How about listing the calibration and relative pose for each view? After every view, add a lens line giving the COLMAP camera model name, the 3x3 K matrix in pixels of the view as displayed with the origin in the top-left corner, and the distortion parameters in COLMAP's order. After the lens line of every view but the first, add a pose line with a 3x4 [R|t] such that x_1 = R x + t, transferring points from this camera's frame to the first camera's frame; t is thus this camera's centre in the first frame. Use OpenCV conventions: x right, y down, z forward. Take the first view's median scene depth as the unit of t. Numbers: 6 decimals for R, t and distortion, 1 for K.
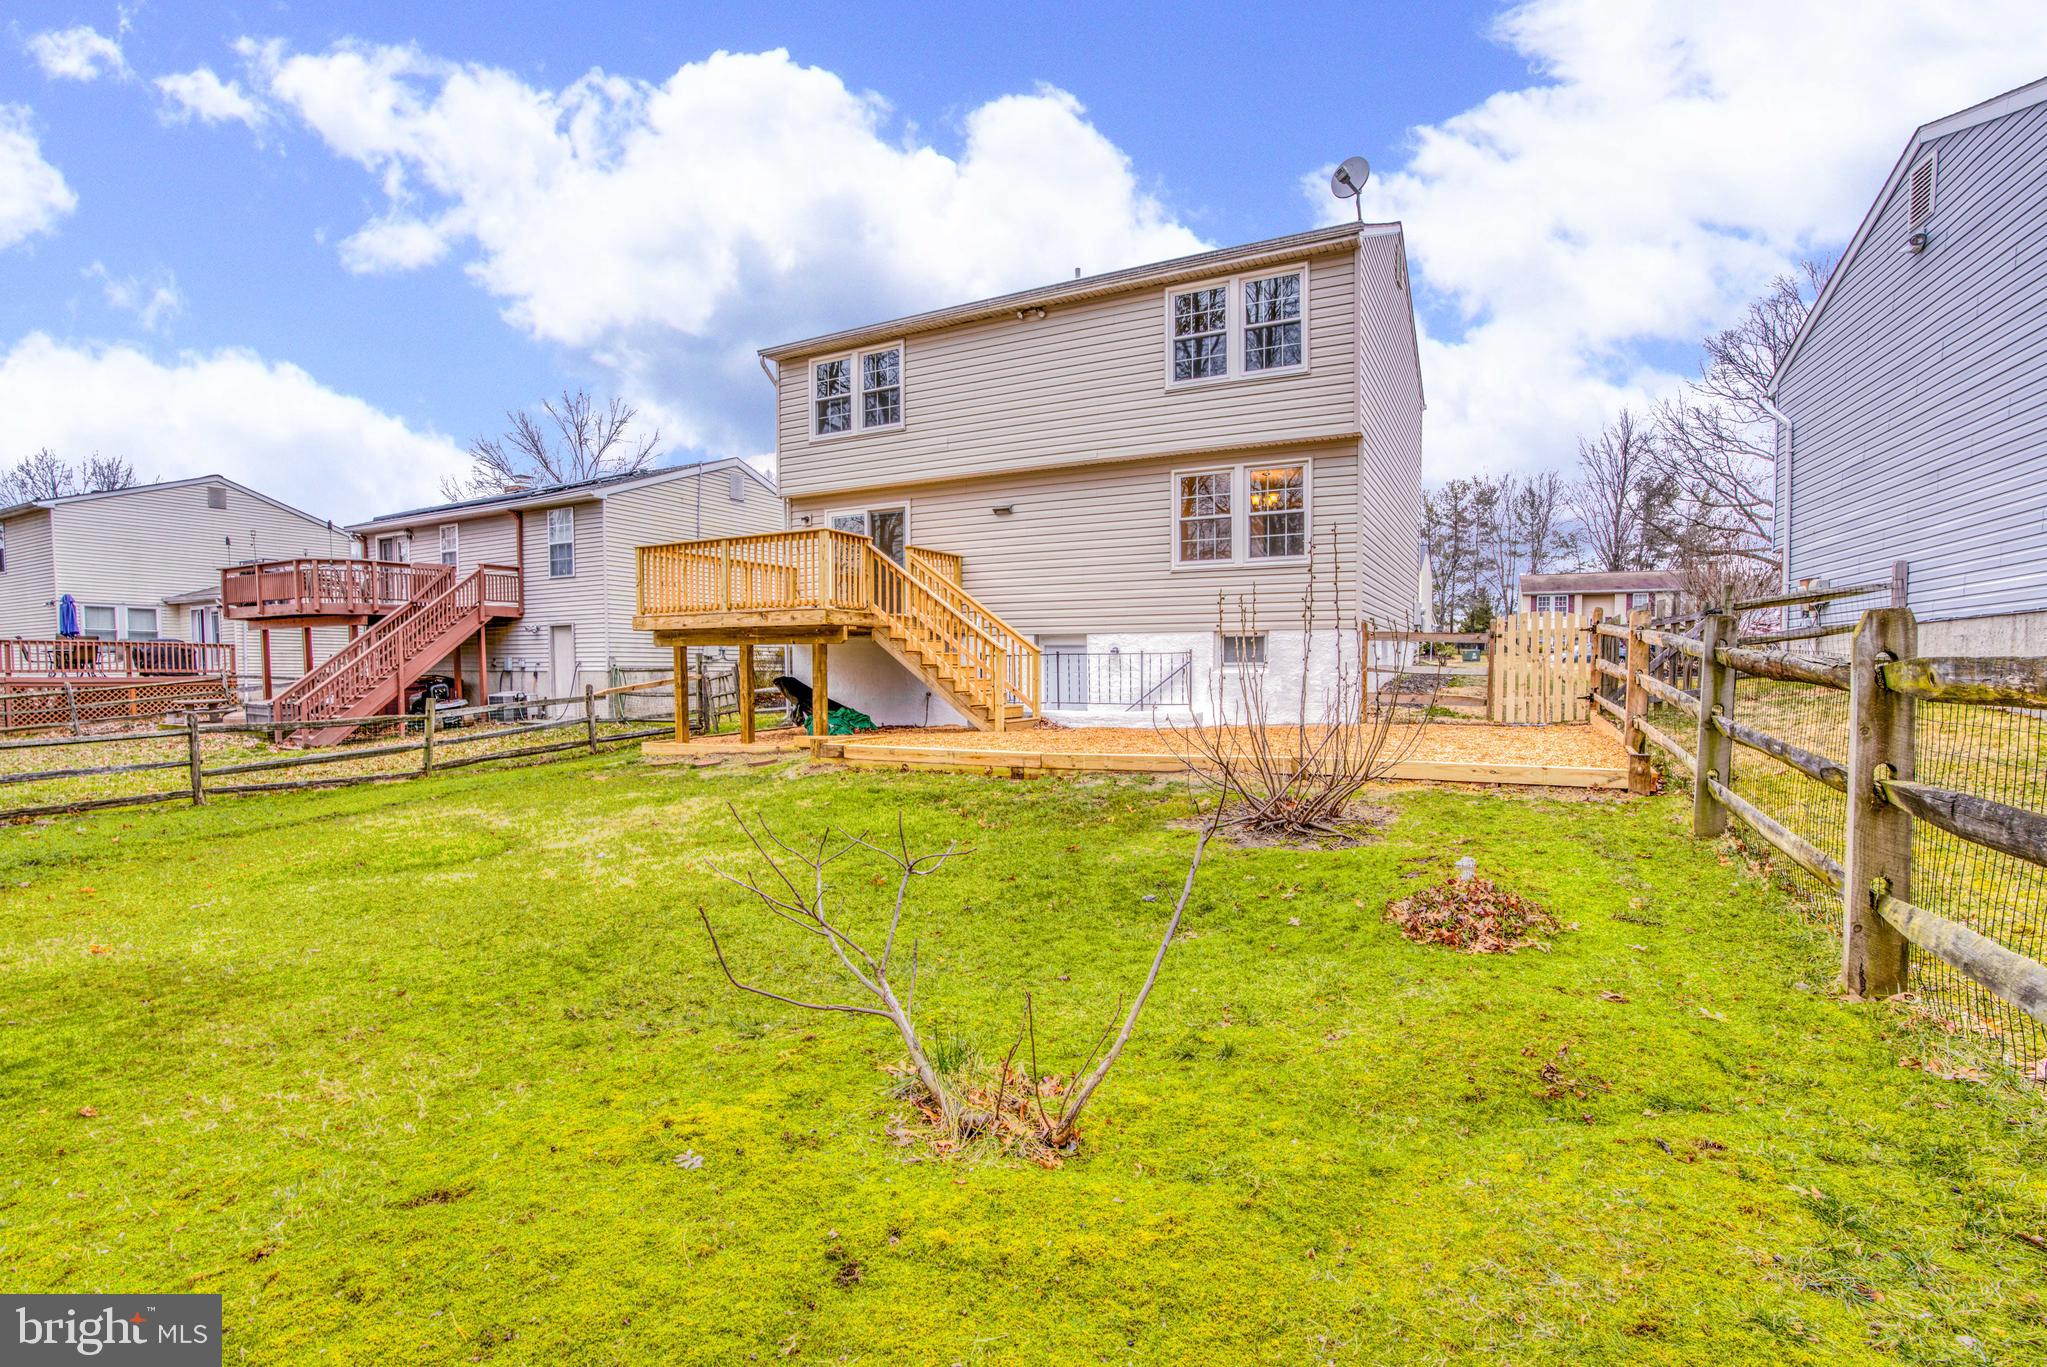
lens RADIAL K [[952.9, 0, 1016.3], [0, 952.9, 684.3], [0, 0, 1]] dist [-0.067009, 0.028246]
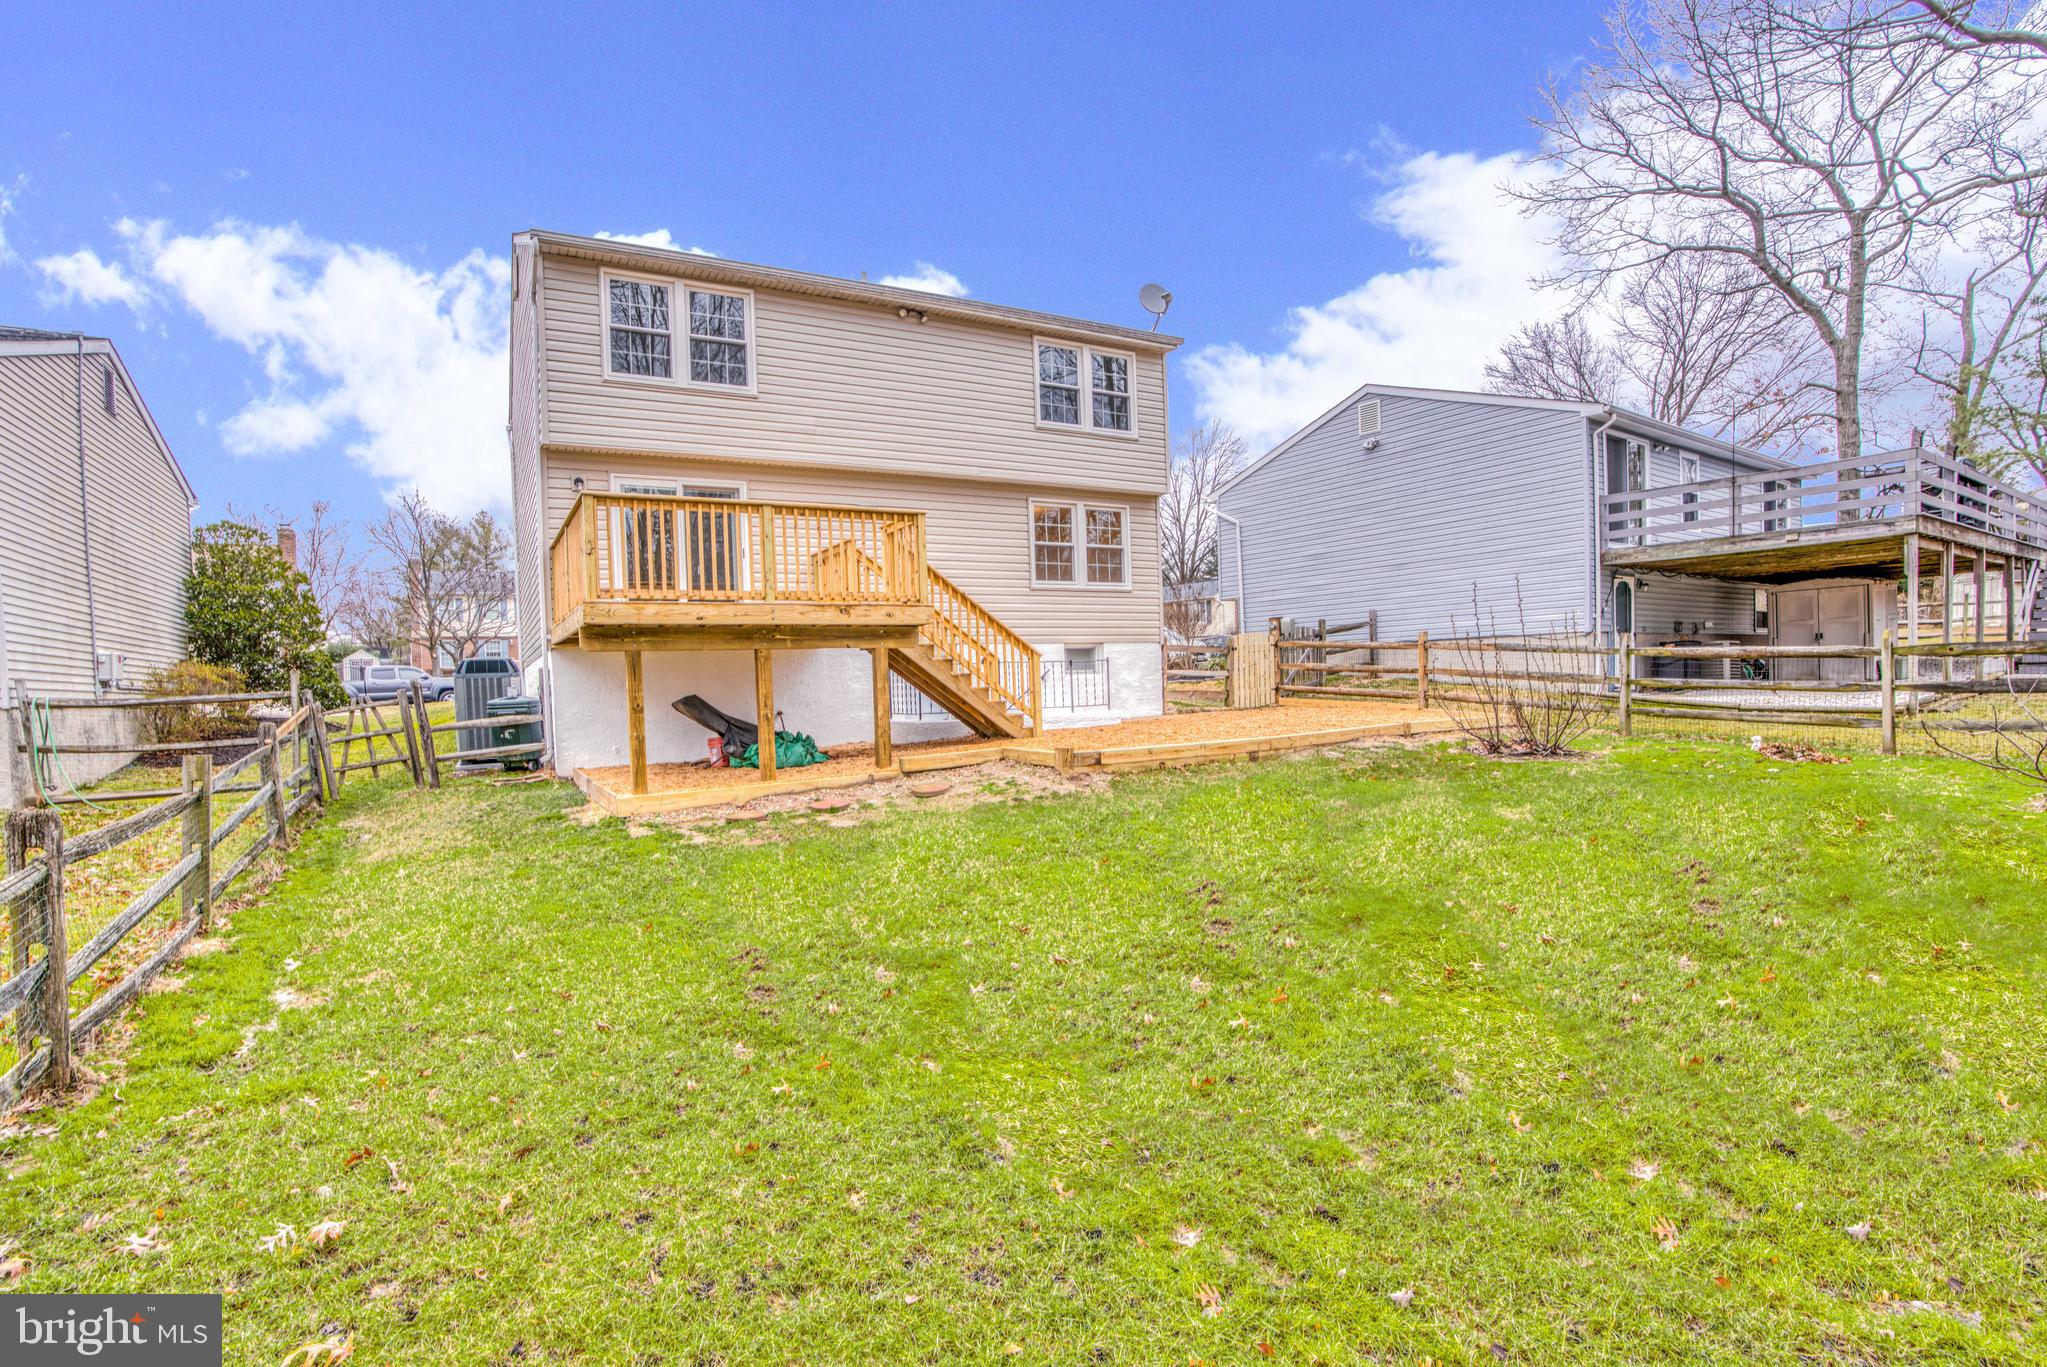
lens RADIAL K [[972.9, 0, 999.4], [0, 972.9, 687.2], [0, 0, 1]] dist [-0.073936, 0.025421]
pose [[0.551810, -0.018663, 0.833761, -0.801973], [0.042274, 0.999090, -0.005614, 0.000401], [-0.832898, 0.038344, 0.552097, 0.407904]]
